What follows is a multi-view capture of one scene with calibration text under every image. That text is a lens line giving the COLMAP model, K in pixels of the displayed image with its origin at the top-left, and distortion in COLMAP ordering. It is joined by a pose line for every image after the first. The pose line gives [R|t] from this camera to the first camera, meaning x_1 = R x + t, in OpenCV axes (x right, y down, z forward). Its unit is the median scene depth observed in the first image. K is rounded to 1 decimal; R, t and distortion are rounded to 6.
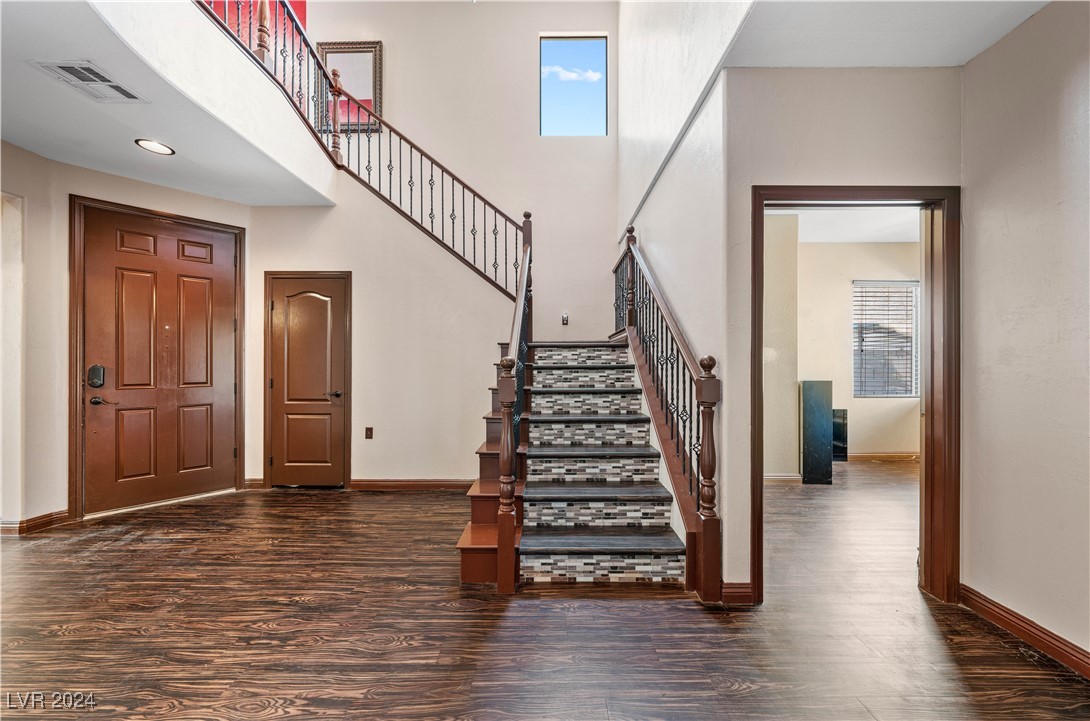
lens RADIAL K [[373.0, 0, 545.0], [0, 373.0, 360.5], [0, 0, 1]] dist [-0.015366, 0.003655]
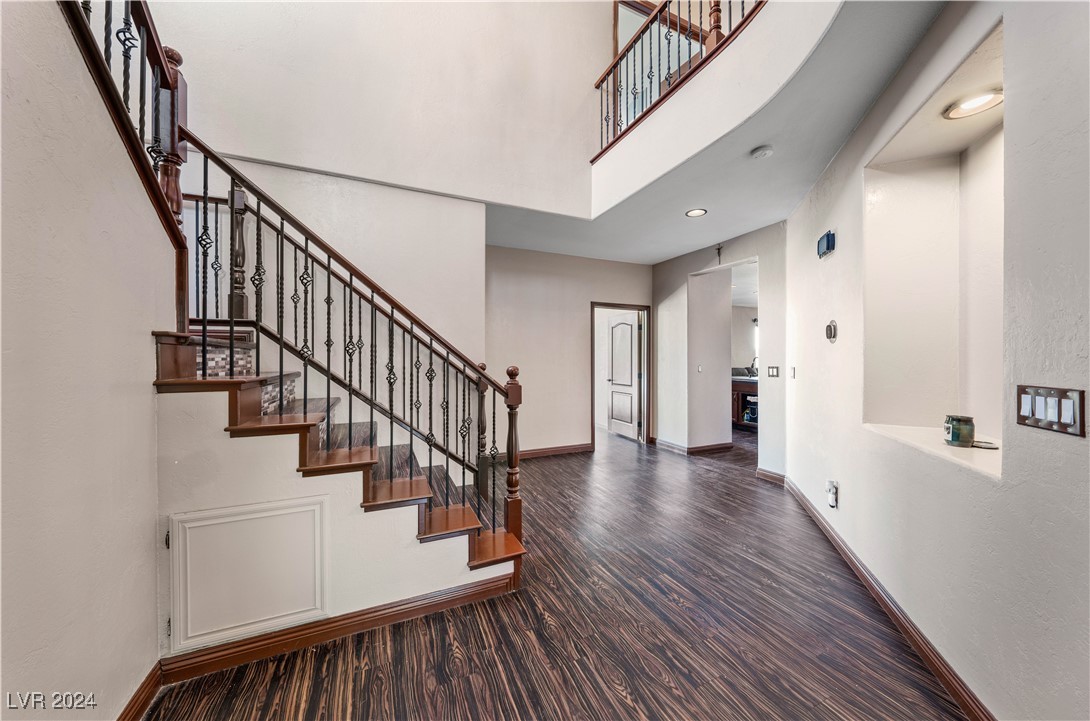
lens RADIAL K [[373.0, 0, 545.0], [0, 373.0, 360.5], [0, 0, 1]] dist [-0.015366, 0.003655]
pose [[-0.419567, -0.006580, 0.907700, -0.954305], [-0.002083, 0.999978, 0.006286, -0.034288], [-0.907722, 0.000747, -0.419572, 1.099187]]
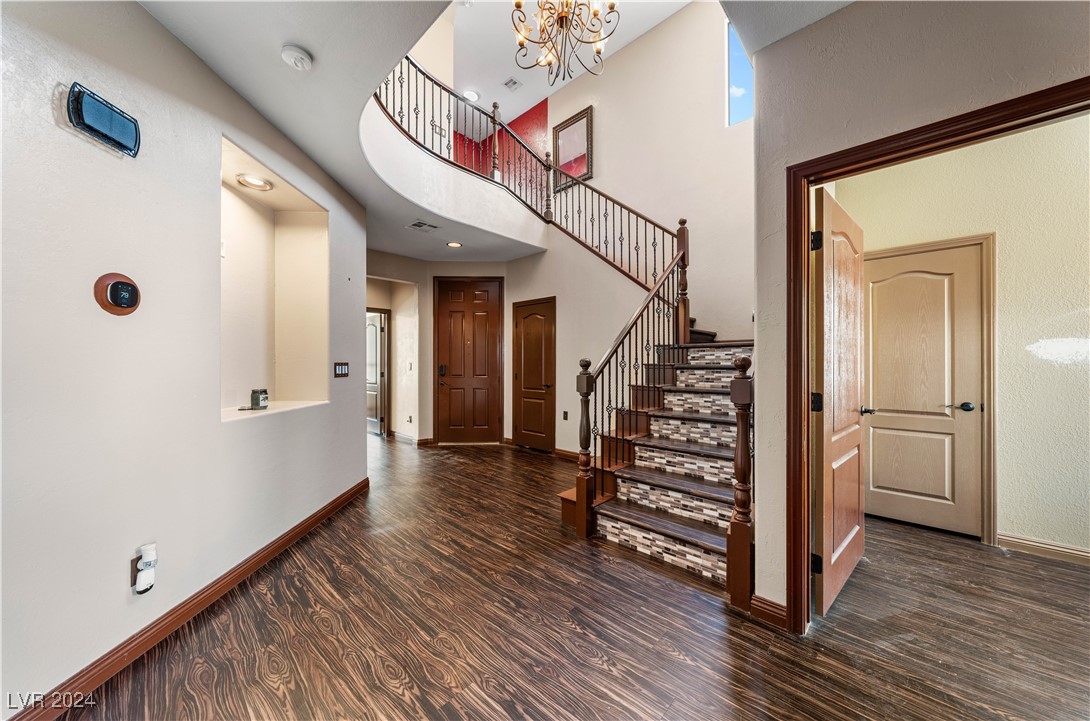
lens RADIAL K [[373.0, 0, 545.0], [0, 373.0, 360.5], [0, 0, 1]] dist [-0.015366, 0.003655]
pose [[0.731247, -0.004727, -0.682097, 0.543686], [0.006352, 0.999980, -0.000120, -0.004678], [0.682084, -0.004245, 0.731262, -0.044860]]
